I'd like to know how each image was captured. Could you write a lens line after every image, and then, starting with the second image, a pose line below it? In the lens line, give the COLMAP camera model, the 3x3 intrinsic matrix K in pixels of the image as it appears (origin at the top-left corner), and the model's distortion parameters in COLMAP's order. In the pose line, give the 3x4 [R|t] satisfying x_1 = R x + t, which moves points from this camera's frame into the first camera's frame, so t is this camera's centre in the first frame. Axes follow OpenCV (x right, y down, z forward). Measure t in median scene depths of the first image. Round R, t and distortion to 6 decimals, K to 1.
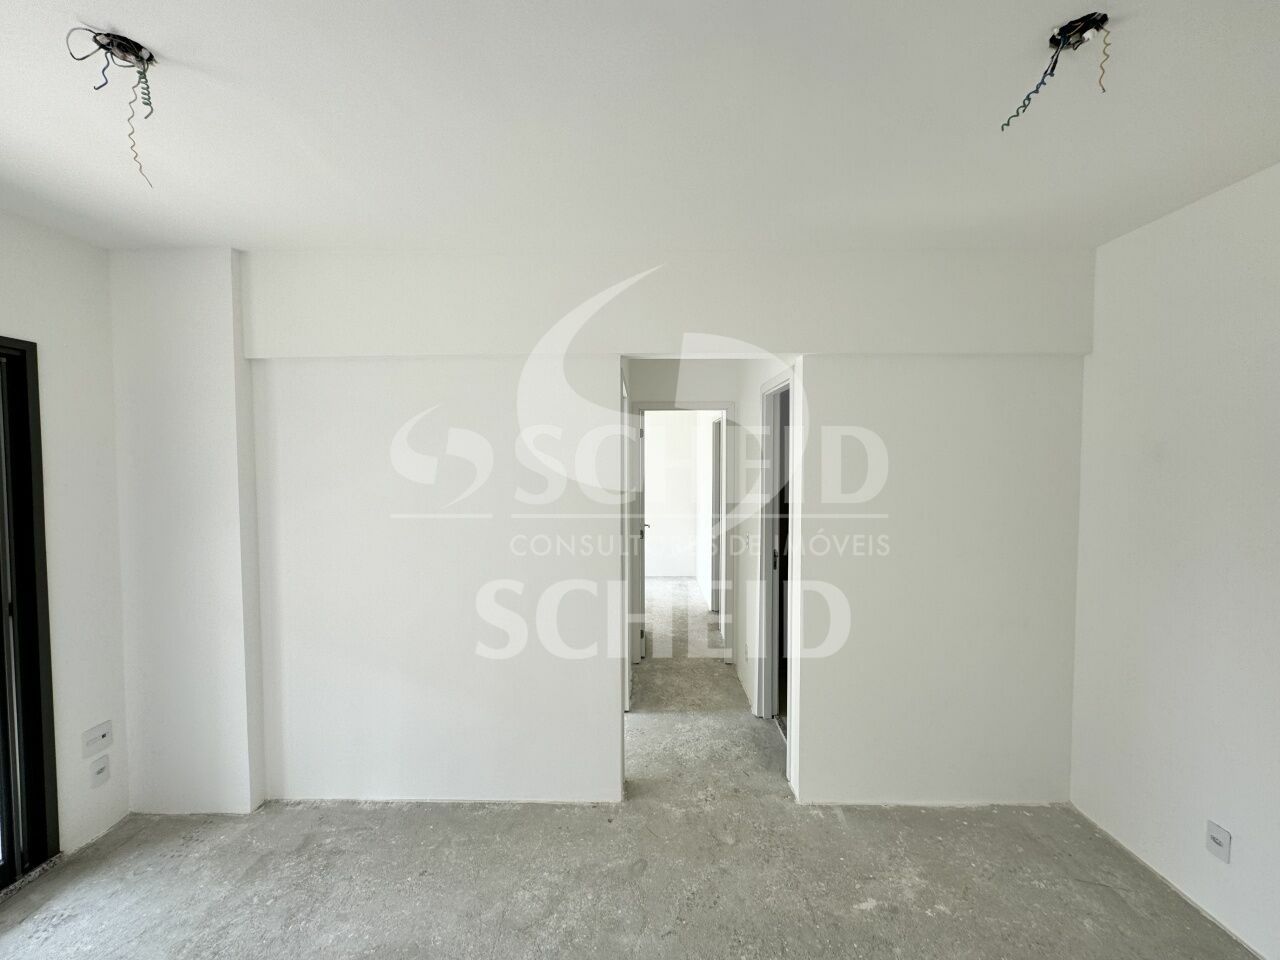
lens RADIAL K [[509.5, 0, 638.6], [0, 509.5, 477.8], [0, 0, 1]] dist [-0.002921, 0.000583]
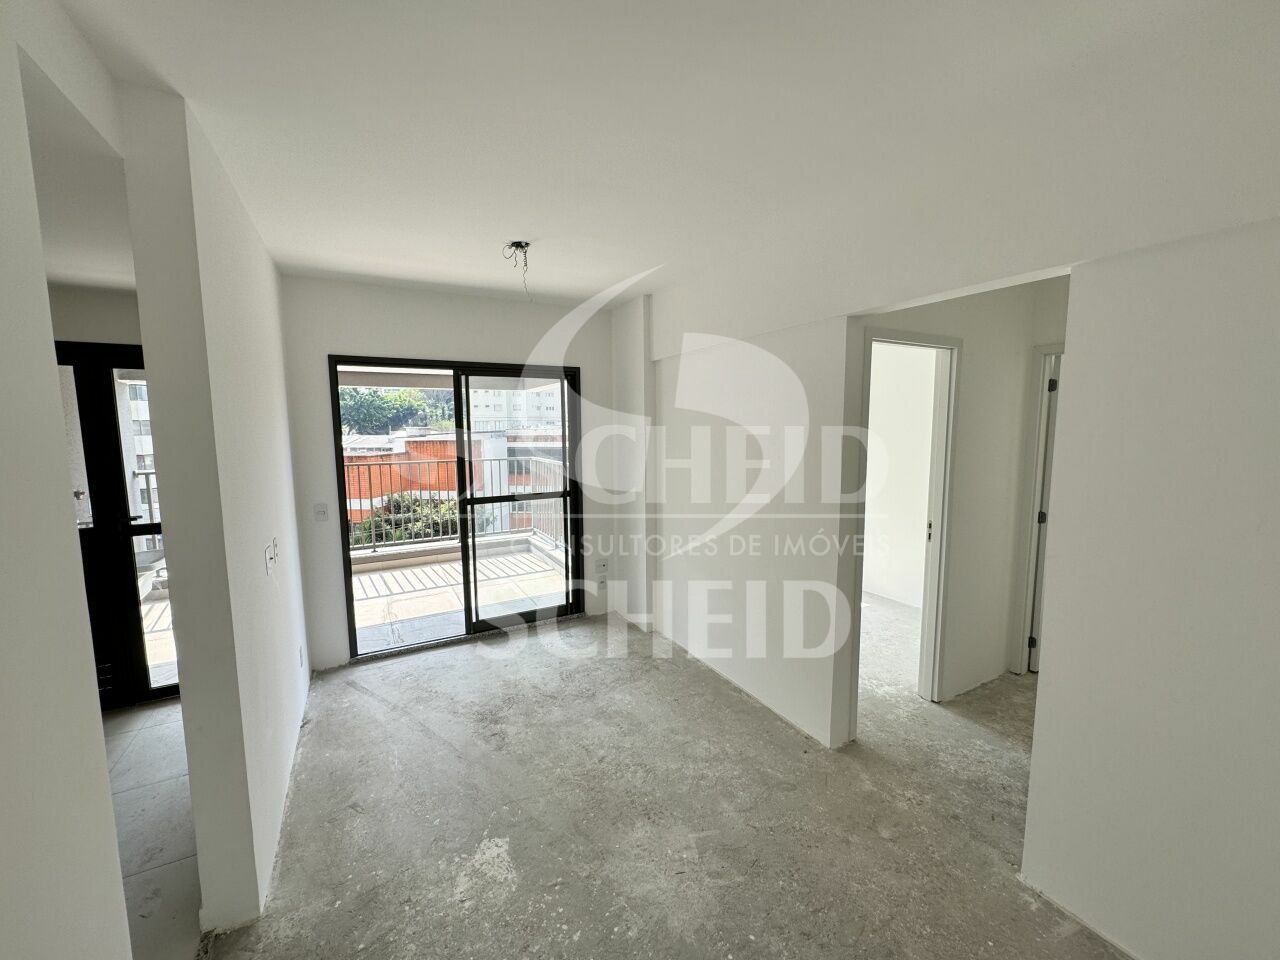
lens RADIAL K [[509.5, 0, 643.1], [0, 509.5, 478.7], [0, 0, 1]] dist [-0.002921, 0.000583]
pose [[0.495721, 0.092690, -0.863521, 0.666197], [-0.024064, 0.995373, 0.093029, -0.011642], [0.868148, -0.025336, 0.495658, 0.159159]]
